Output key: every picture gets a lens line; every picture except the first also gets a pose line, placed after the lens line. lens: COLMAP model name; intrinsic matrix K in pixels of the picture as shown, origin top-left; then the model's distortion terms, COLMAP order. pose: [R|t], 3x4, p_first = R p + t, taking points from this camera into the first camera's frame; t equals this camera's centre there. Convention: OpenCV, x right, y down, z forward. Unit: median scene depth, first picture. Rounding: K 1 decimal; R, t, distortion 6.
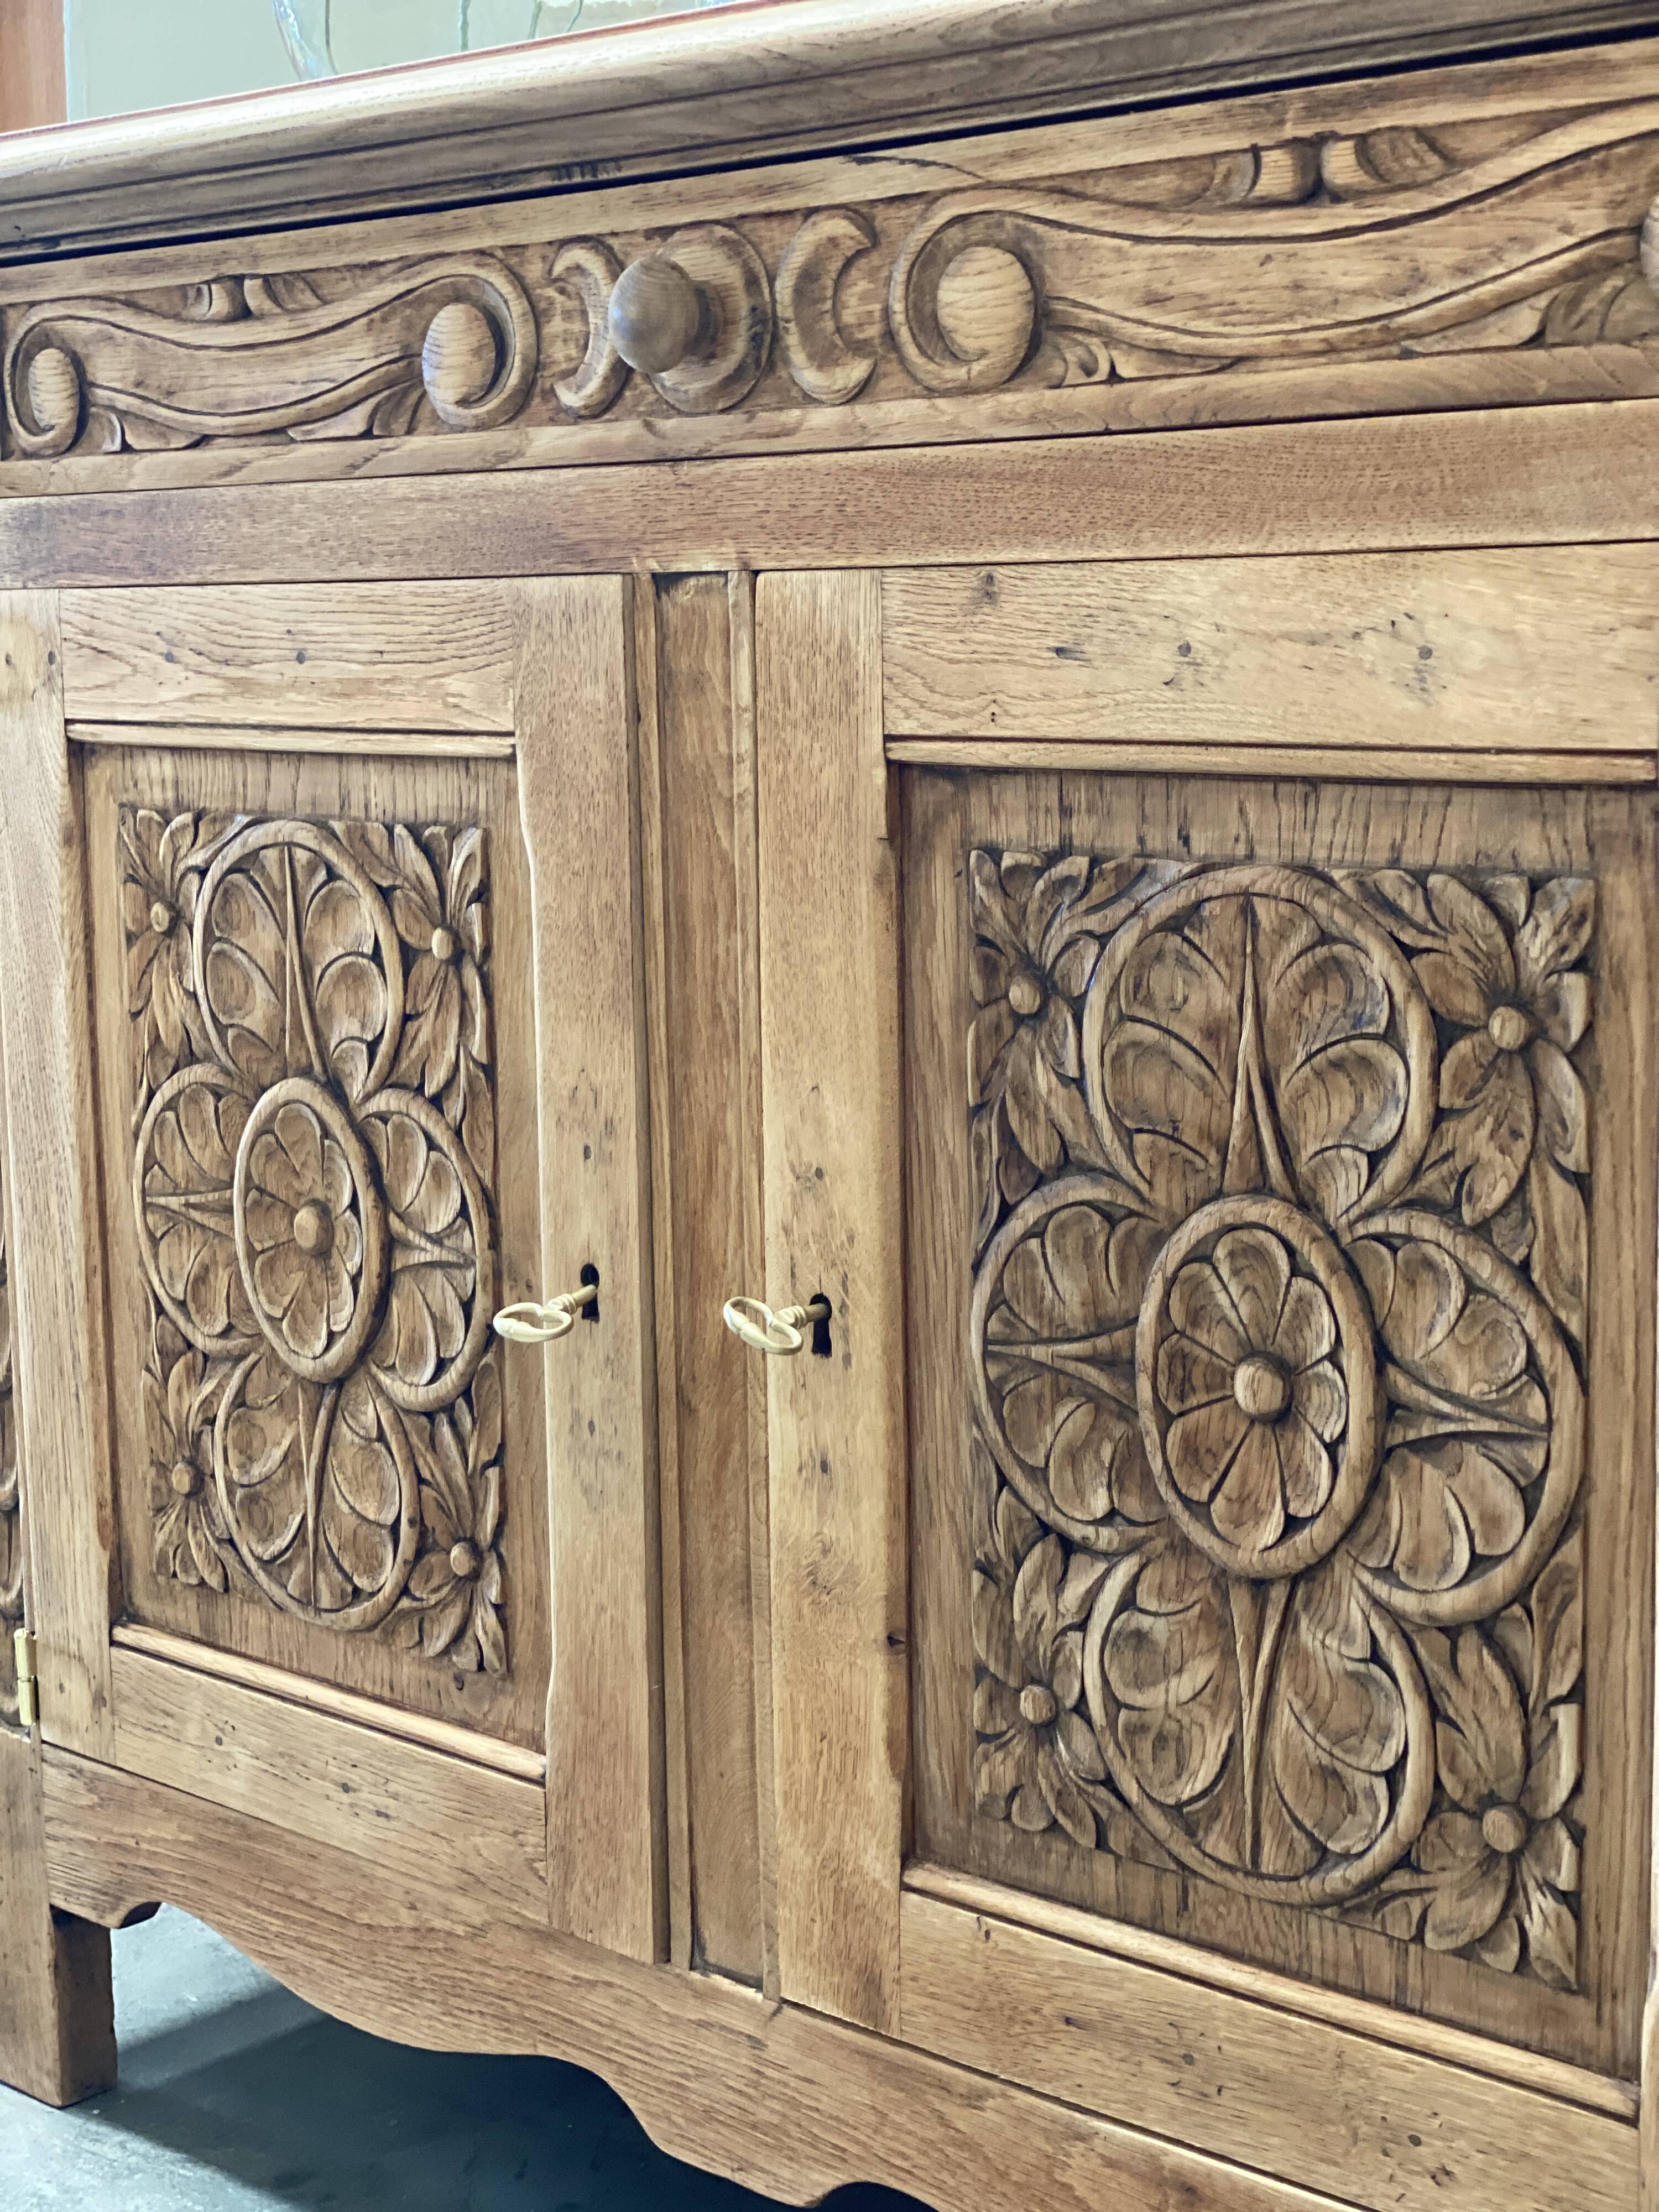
lens RADIAL K [[3326.6, 0, 826.6], [0, 3326.6, 1122.6], [0, 0, 1]] dist [0.062249, 0.000000]
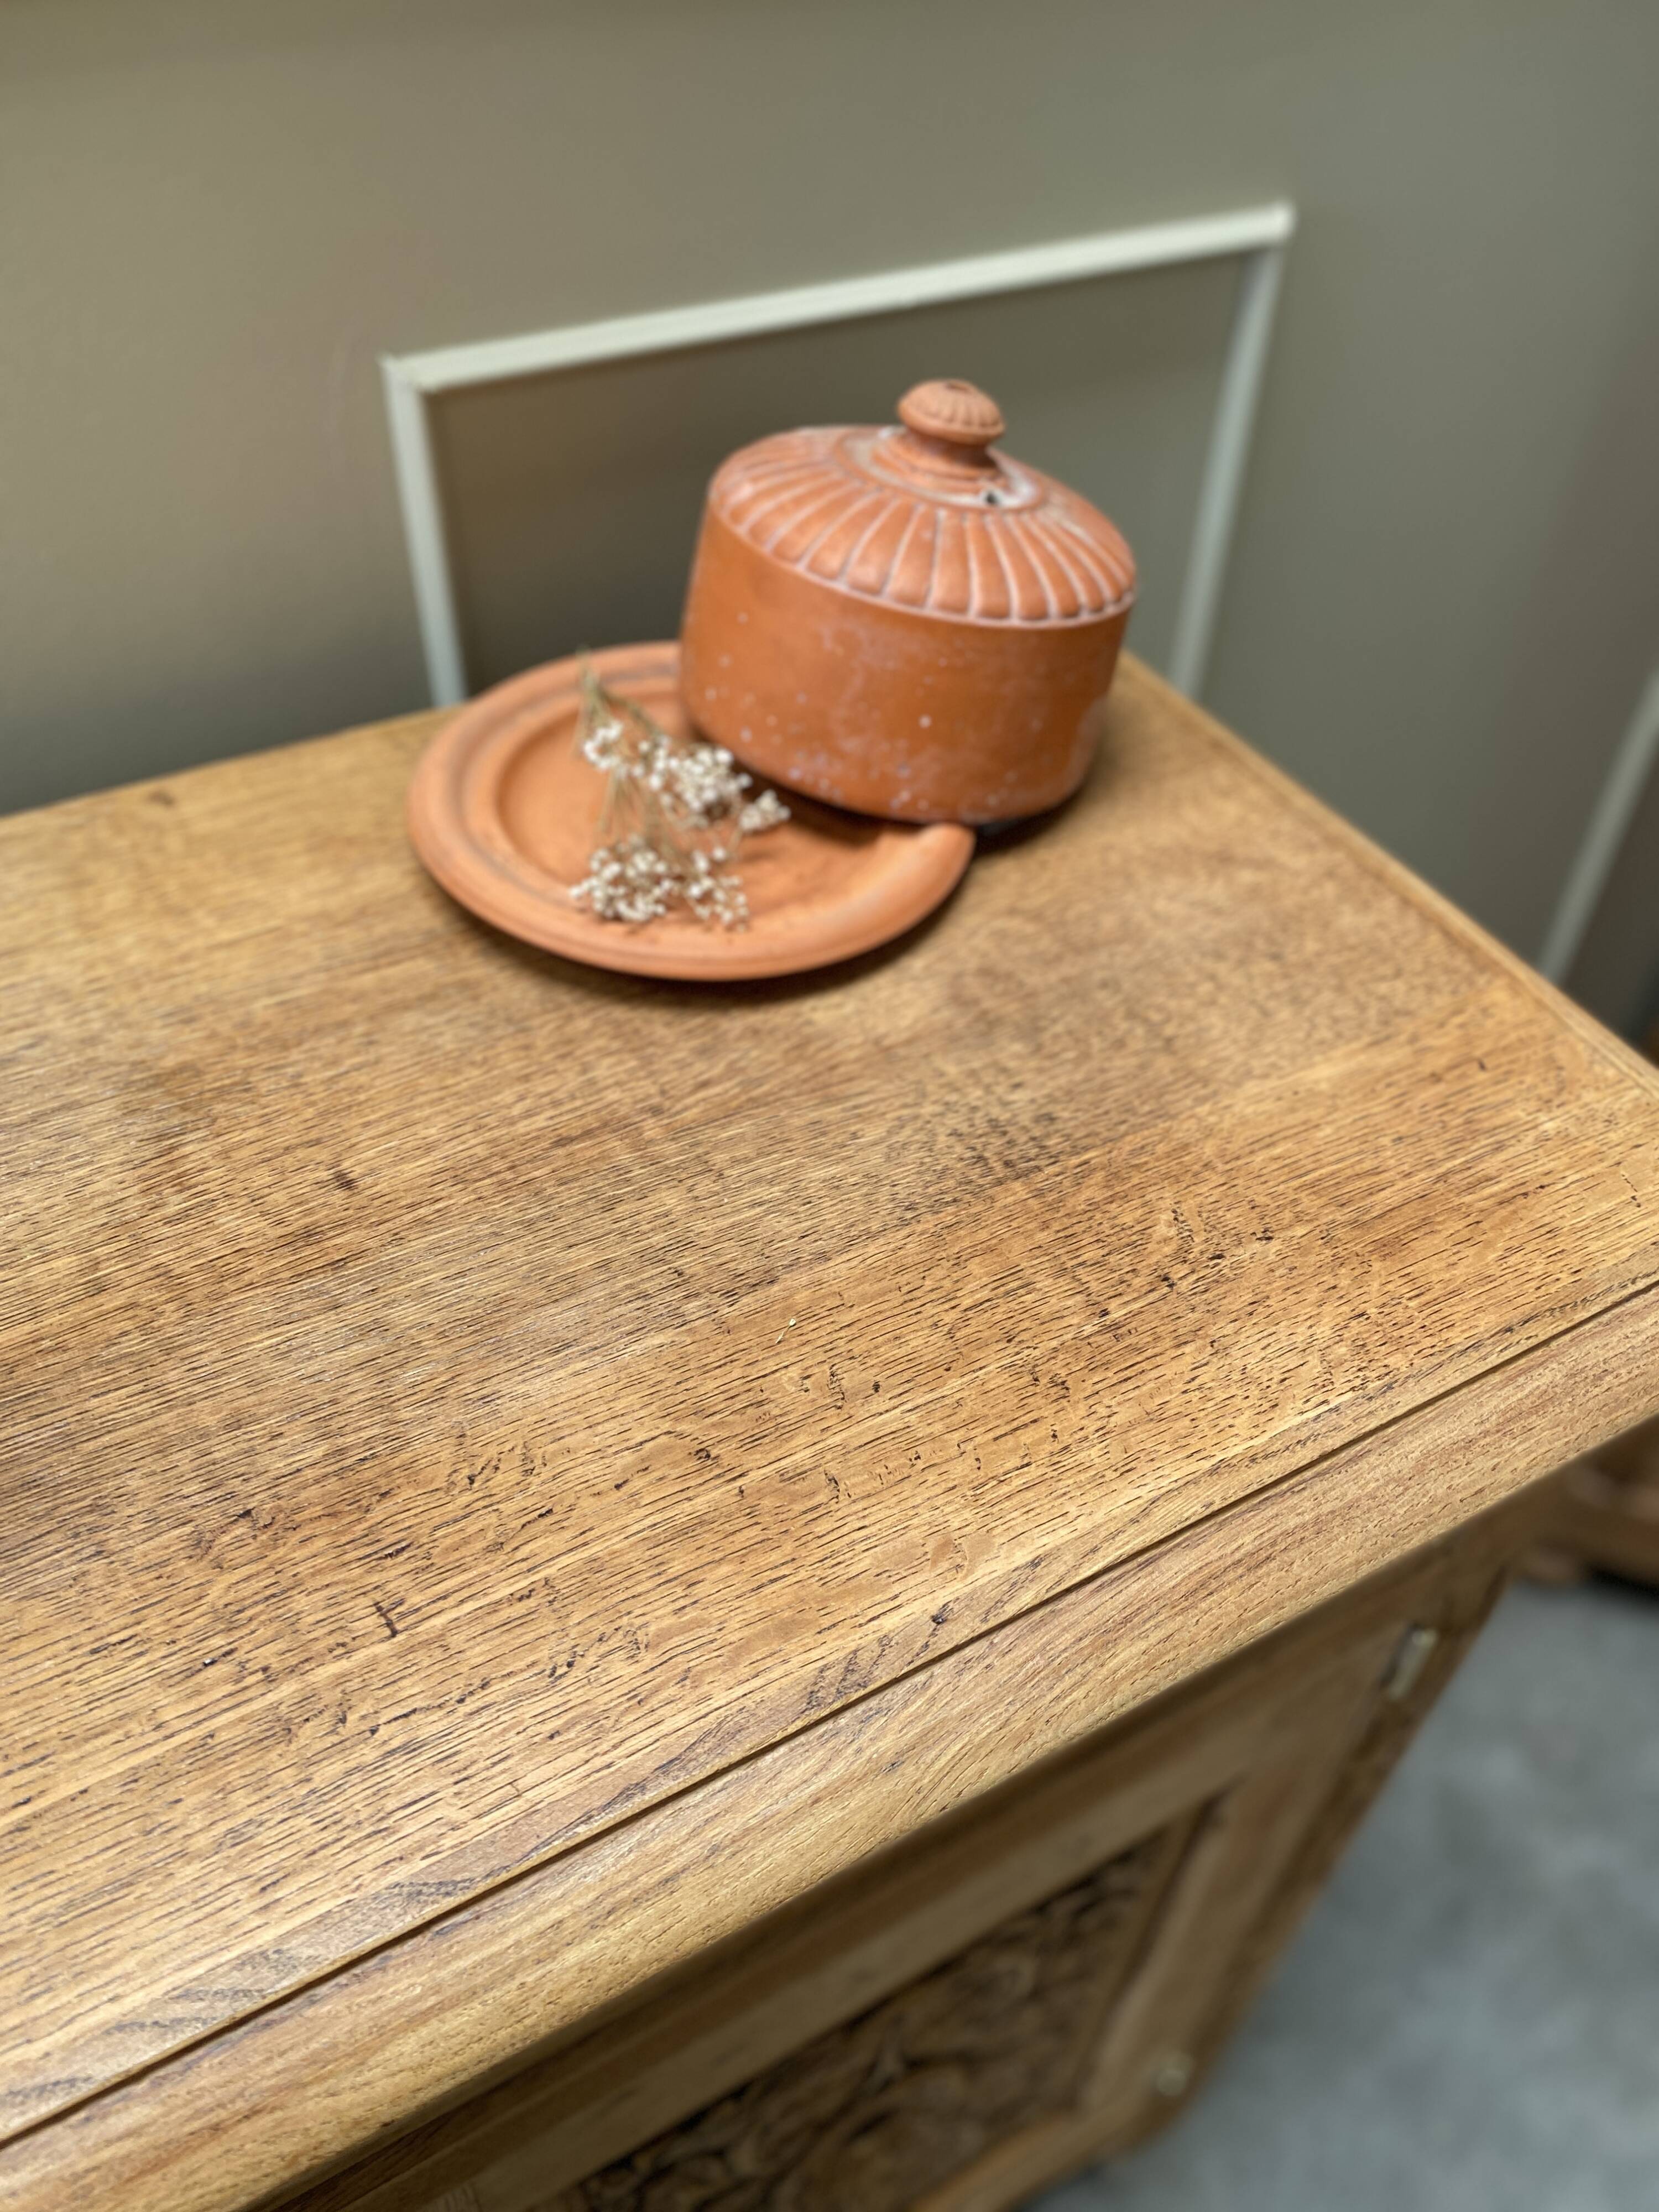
lens RADIAL K [[1729.9, 0, 820.1], [0, 1729.9, 1089.3], [0, 0, 1]] dist [0.015343, -0.024320]
pose [[0.322677, -0.640909, 0.696503, -0.078083], [0.096501, 0.754306, 0.649391, -0.615310], [-0.941577, -0.142330, 0.305246, 0.808094]]
